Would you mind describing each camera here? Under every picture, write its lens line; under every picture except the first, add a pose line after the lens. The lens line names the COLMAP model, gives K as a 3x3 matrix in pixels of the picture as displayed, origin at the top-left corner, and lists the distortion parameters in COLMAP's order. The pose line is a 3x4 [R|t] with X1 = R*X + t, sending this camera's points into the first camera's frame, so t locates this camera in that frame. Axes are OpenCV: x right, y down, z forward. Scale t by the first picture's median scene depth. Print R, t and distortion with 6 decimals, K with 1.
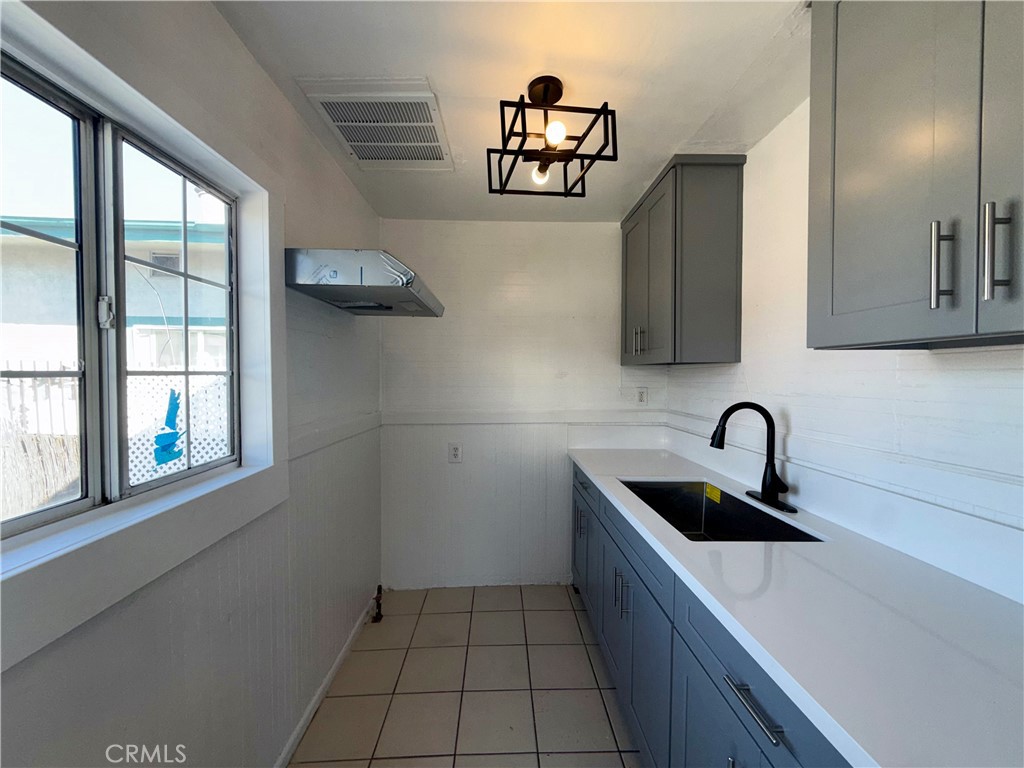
lens RADIAL K [[408.6, 0, 510.5], [0, 408.6, 384.2], [0, 0, 1]] dist [0.000325, -0.000631]
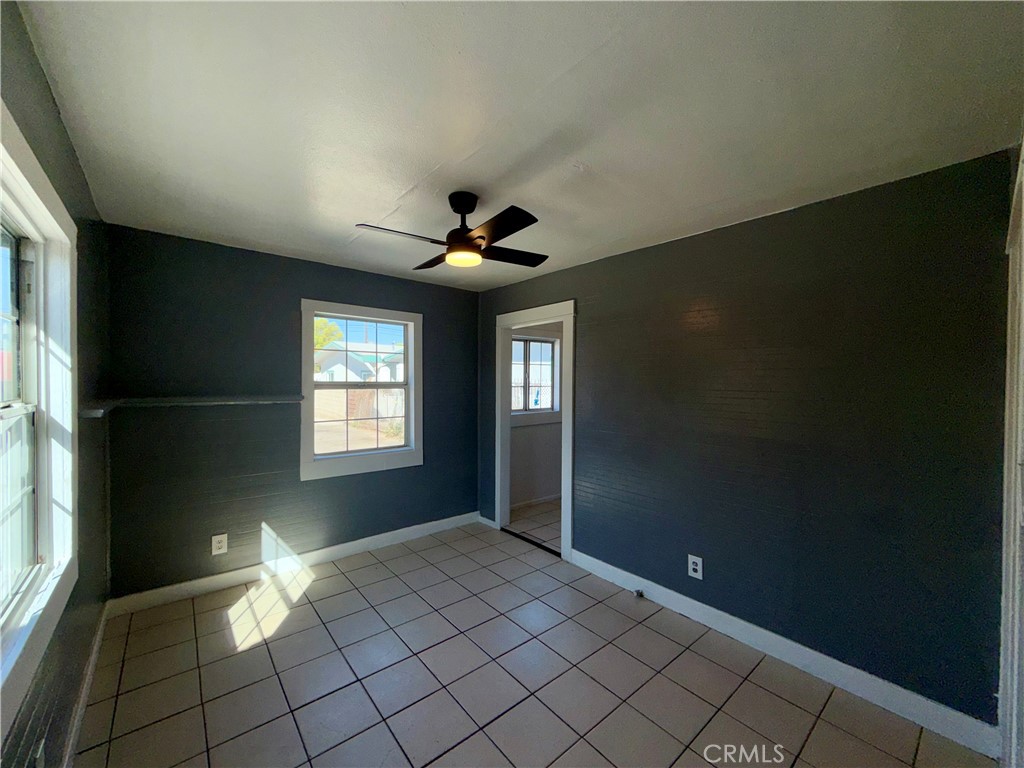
lens RADIAL K [[408.6, 0, 510.5], [0, 408.6, 384.2], [0, 0, 1]] dist [0.000325, -0.000631]
pose [[0.621078, 0.011485, -0.783665, 1.610768], [-0.025392, 0.999663, -0.005474, -0.010750], [0.783337, 0.023298, 0.621160, -1.307122]]
